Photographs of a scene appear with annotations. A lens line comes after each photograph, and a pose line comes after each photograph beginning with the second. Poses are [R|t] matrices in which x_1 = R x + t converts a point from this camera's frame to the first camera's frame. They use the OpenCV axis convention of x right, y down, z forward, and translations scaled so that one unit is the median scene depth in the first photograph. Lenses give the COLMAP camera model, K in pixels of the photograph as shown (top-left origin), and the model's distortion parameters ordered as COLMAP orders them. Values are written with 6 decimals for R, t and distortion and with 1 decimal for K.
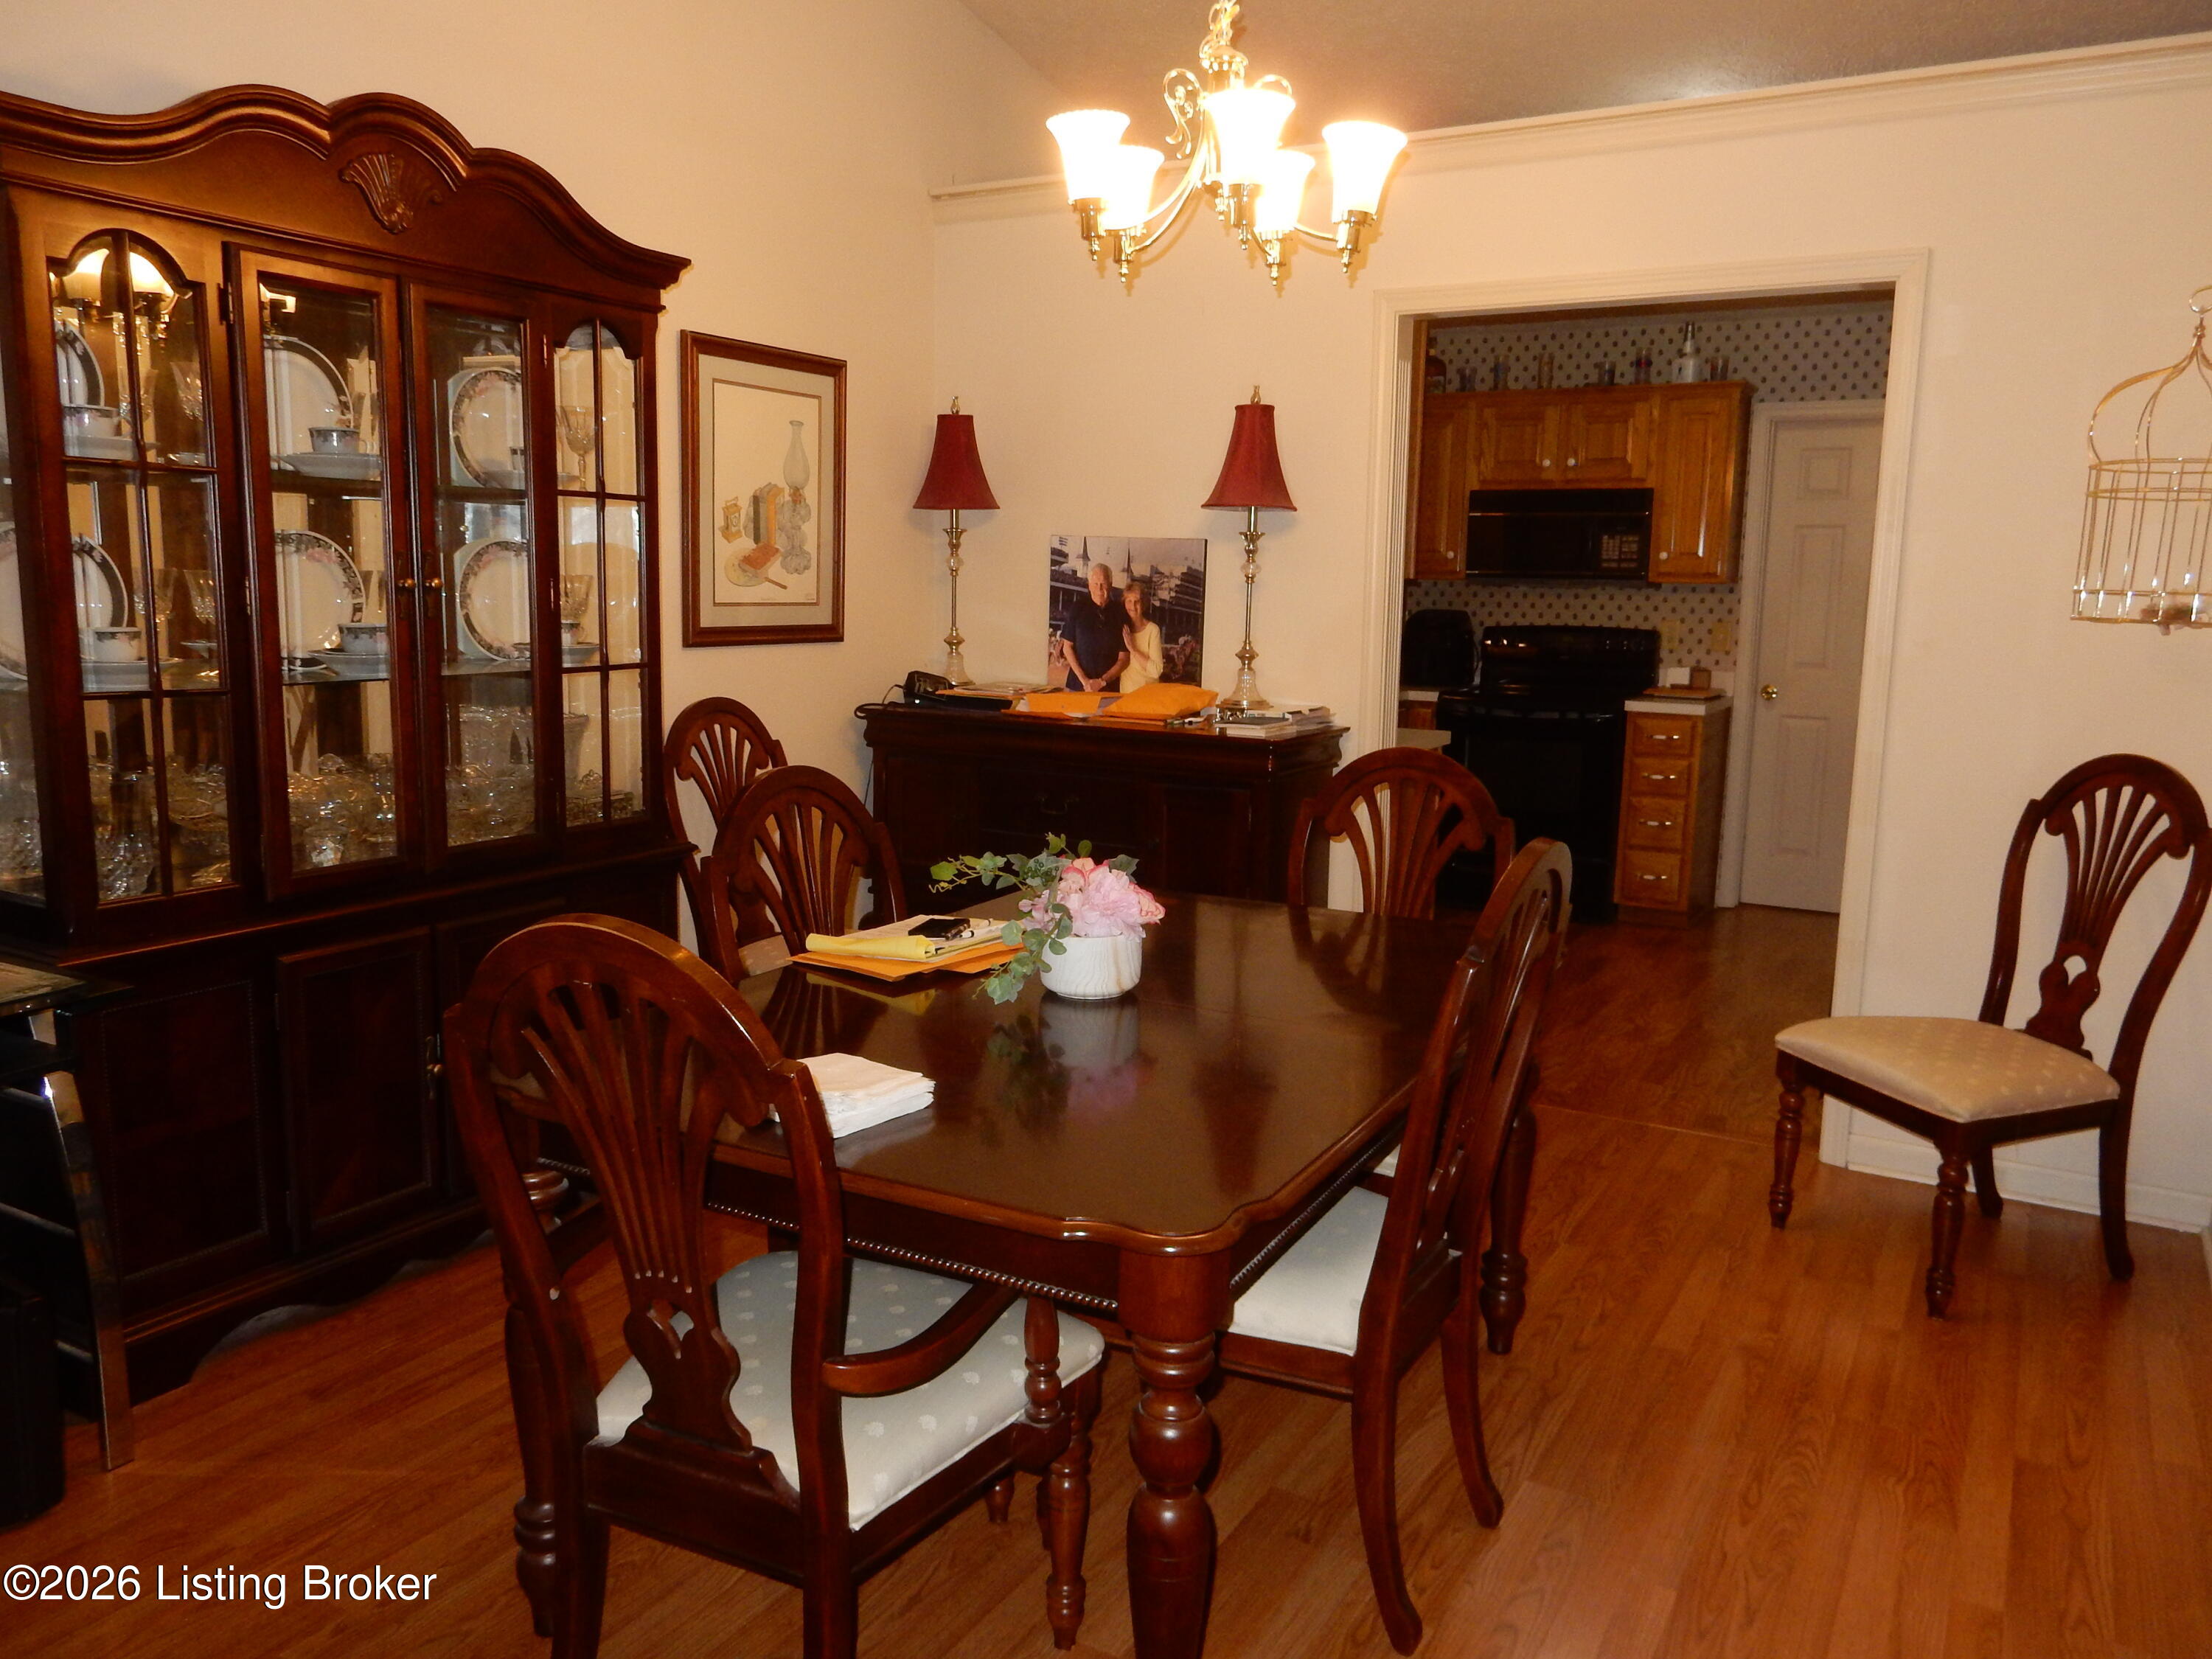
lens RADIAL K [[1641.5, 0, 1111.4], [0, 1641.5, 838.4], [0, 0, 1]] dist [-0.001949, 0.005696]
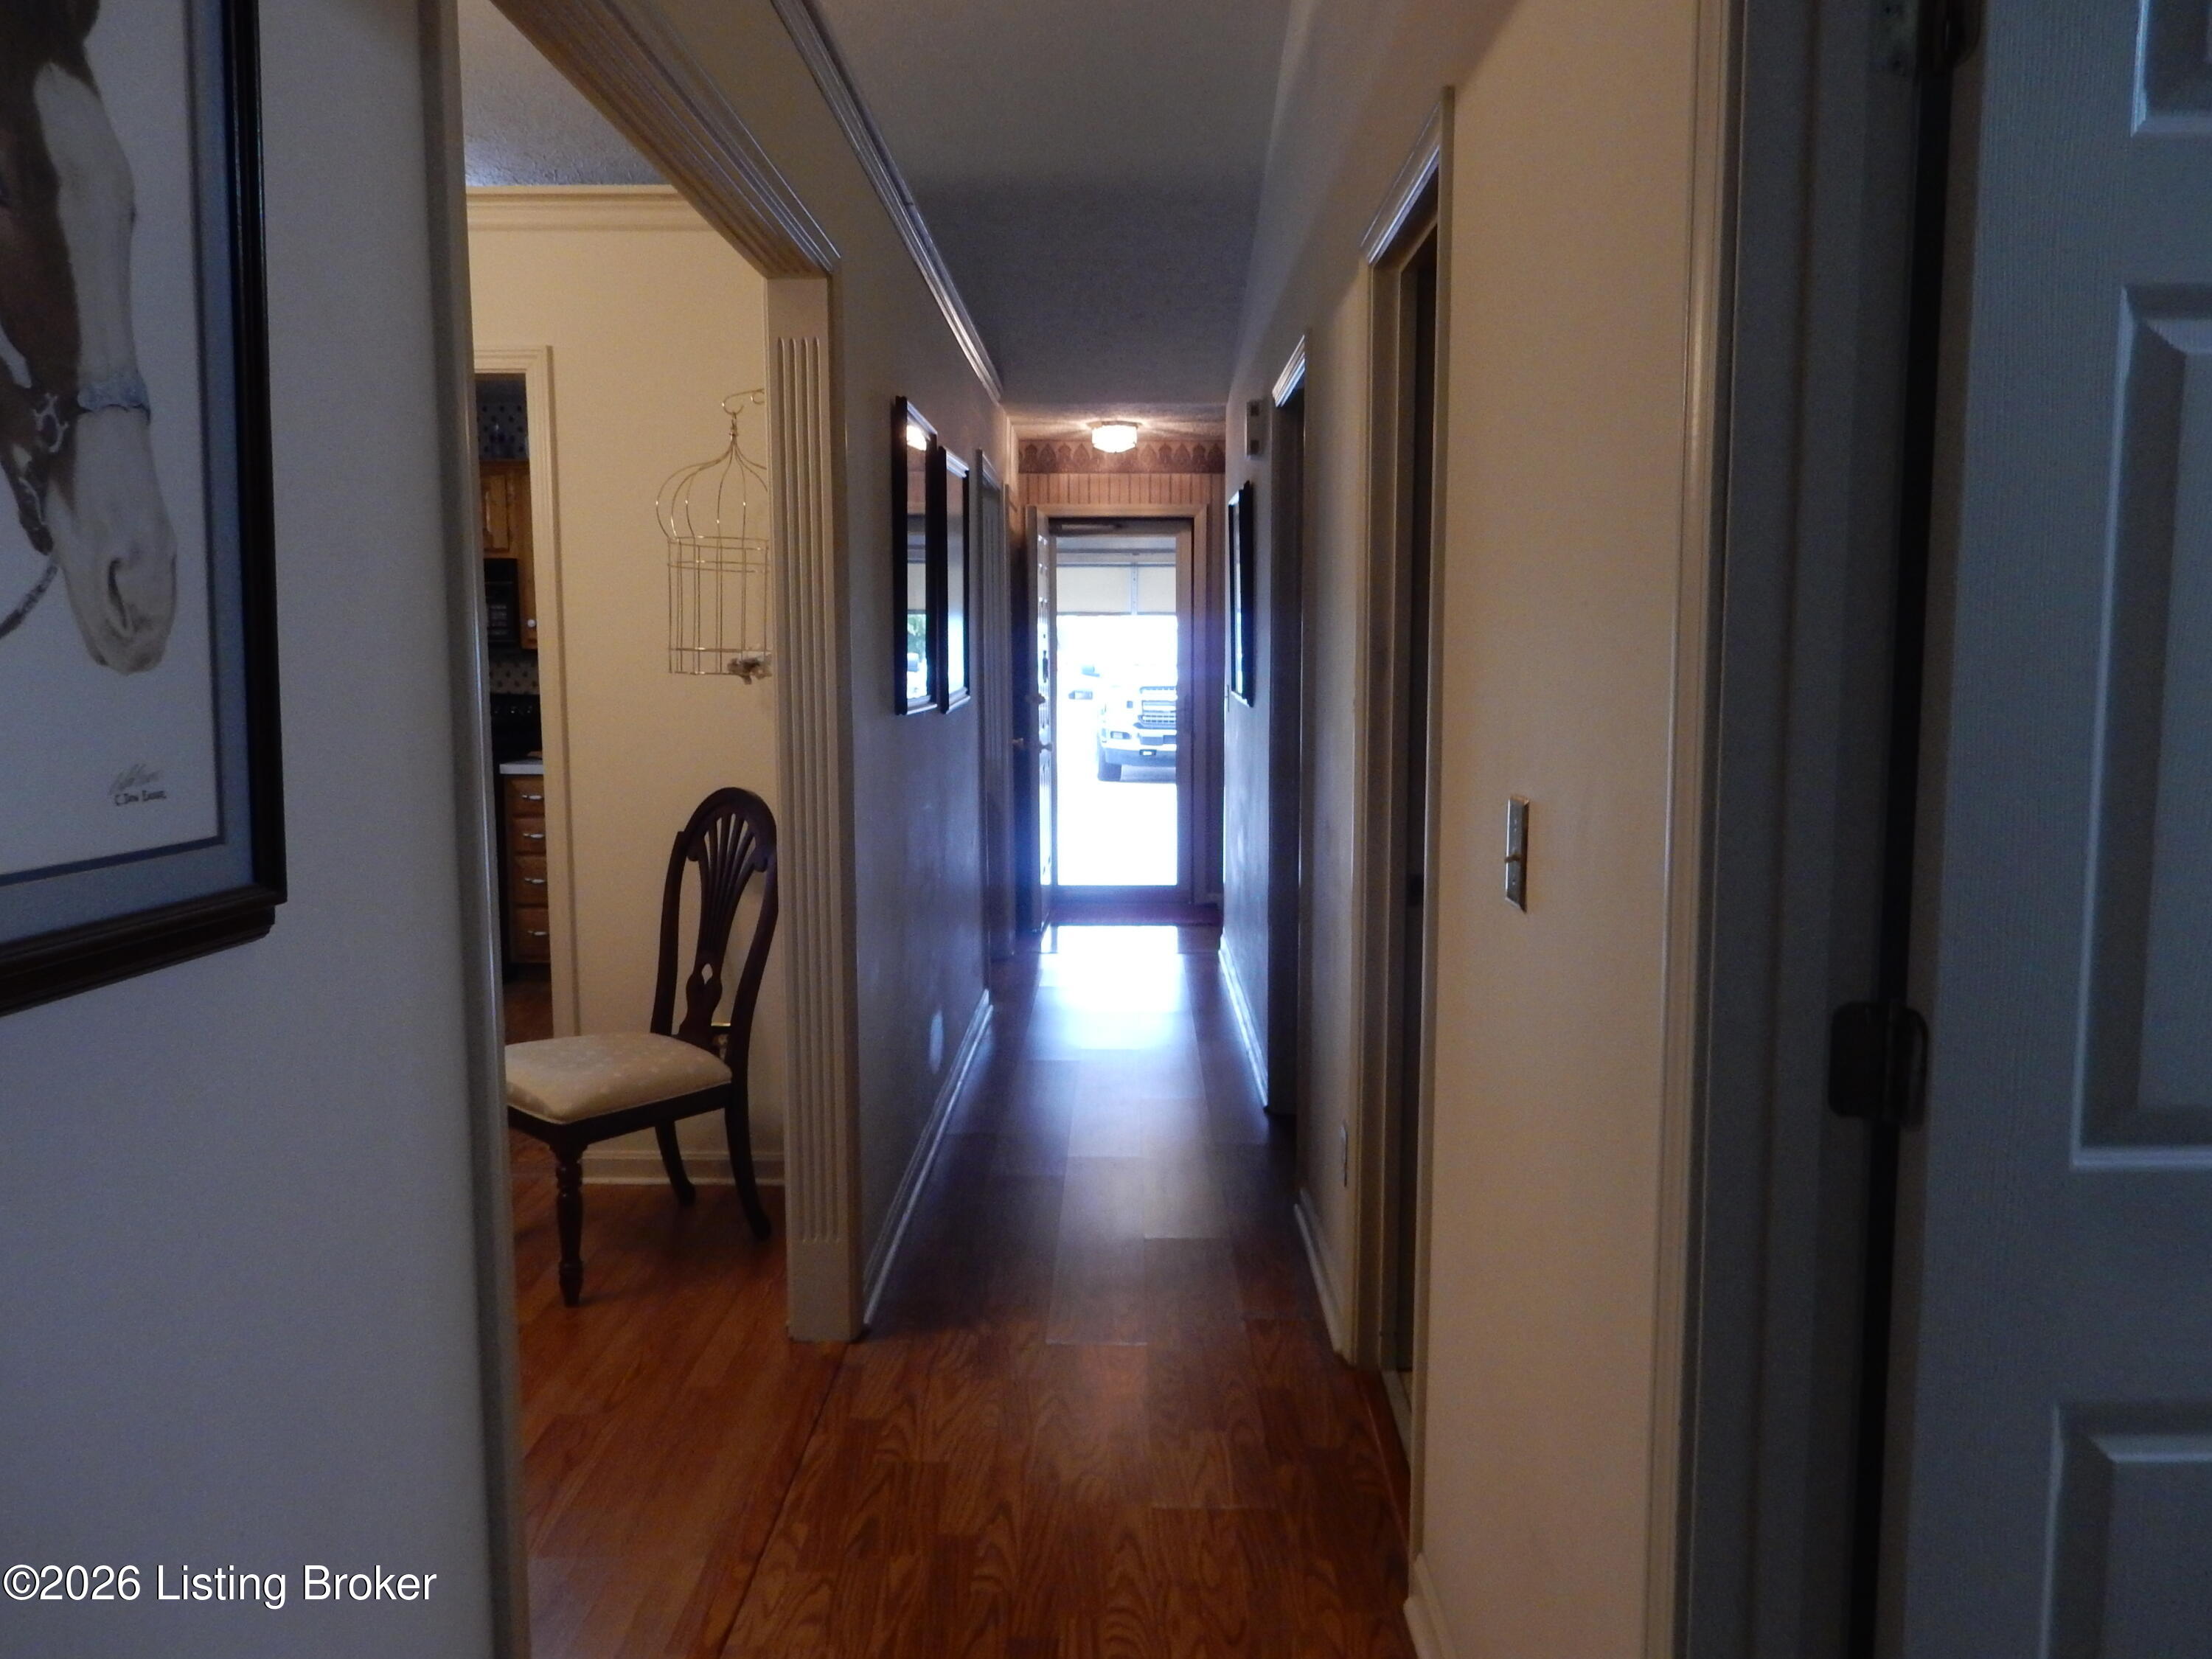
lens RADIAL K [[1641.5, 0, 1110.8], [0, 1641.5, 830.2], [0, 0, 1]] dist [-0.001949, 0.005696]
pose [[0.870919, -0.073669, 0.485874, 0.207736], [0.096122, 0.995139, -0.021412, 0.022344], [-0.481935, 0.065351, 0.873766, -0.108325]]
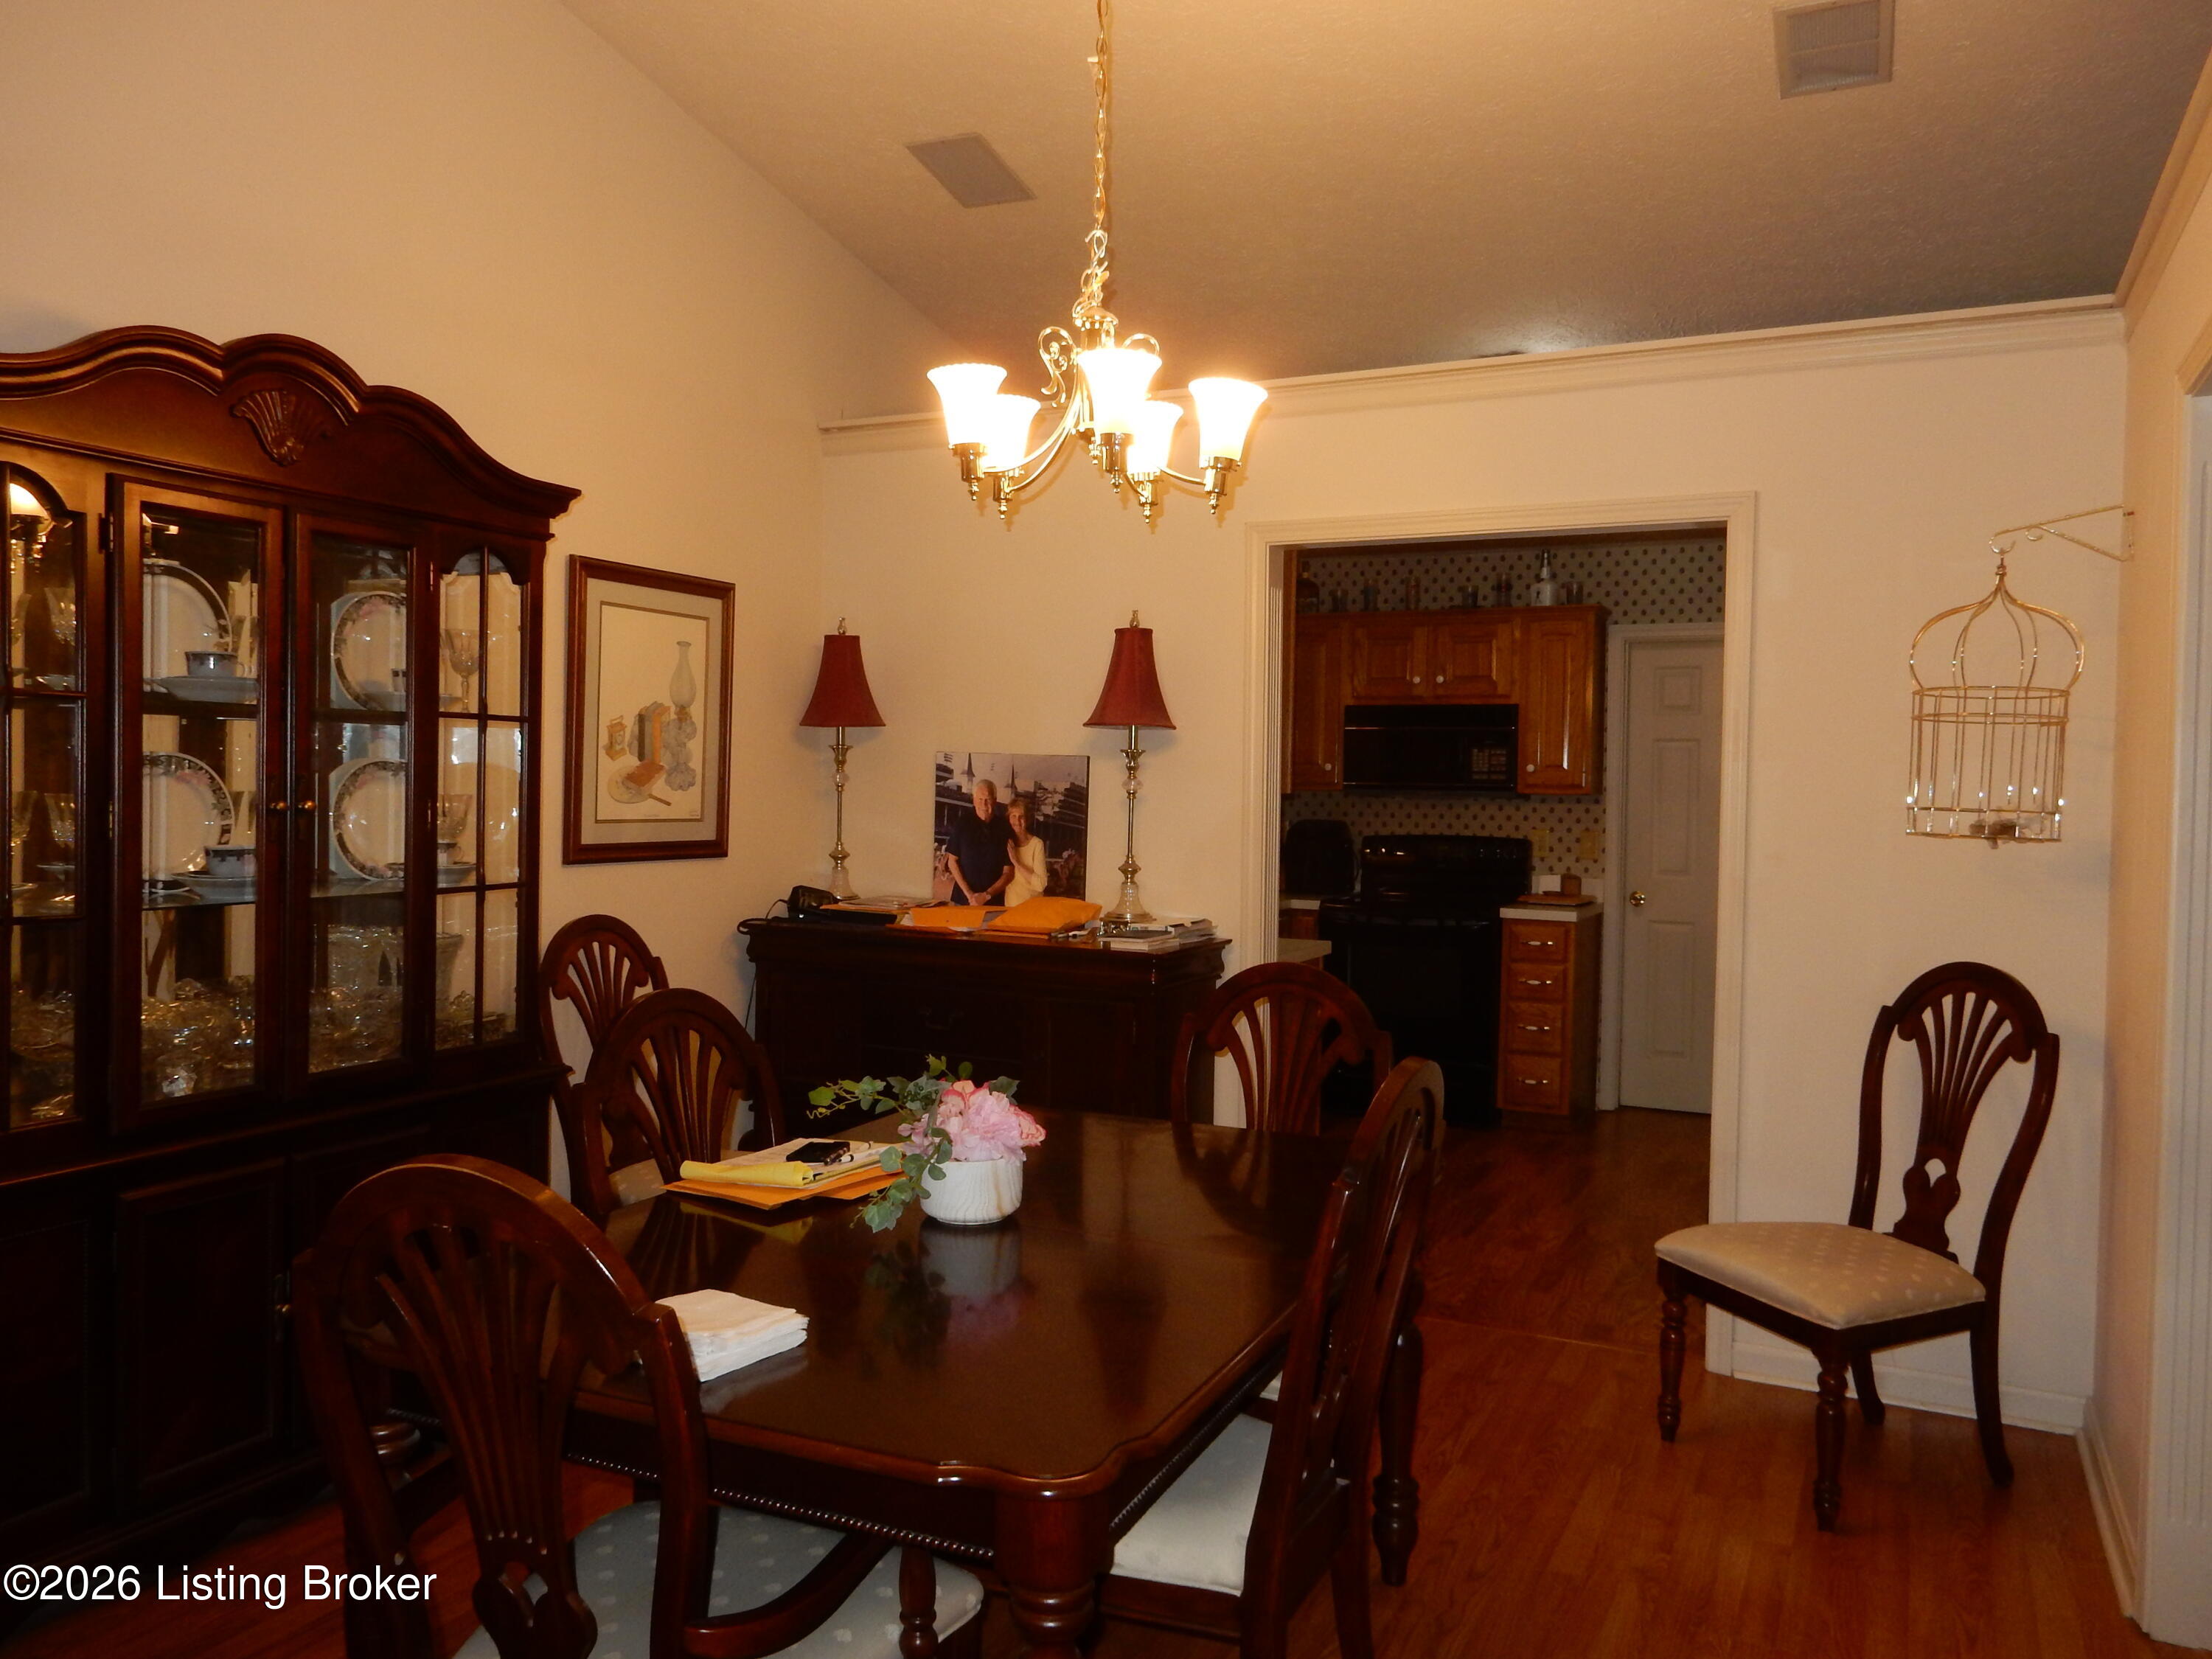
lens RADIAL K [[1641.5, 0, 1111.8], [0, 1641.5, 837.5], [0, 0, 1]] dist [-0.001949, 0.005696]
pose [[0.997738, -0.003866, 0.067110, 0.003458], [0.012169, 0.992238, -0.123755, -0.005225], [-0.066111, 0.124292, 0.990041, -0.006574]]
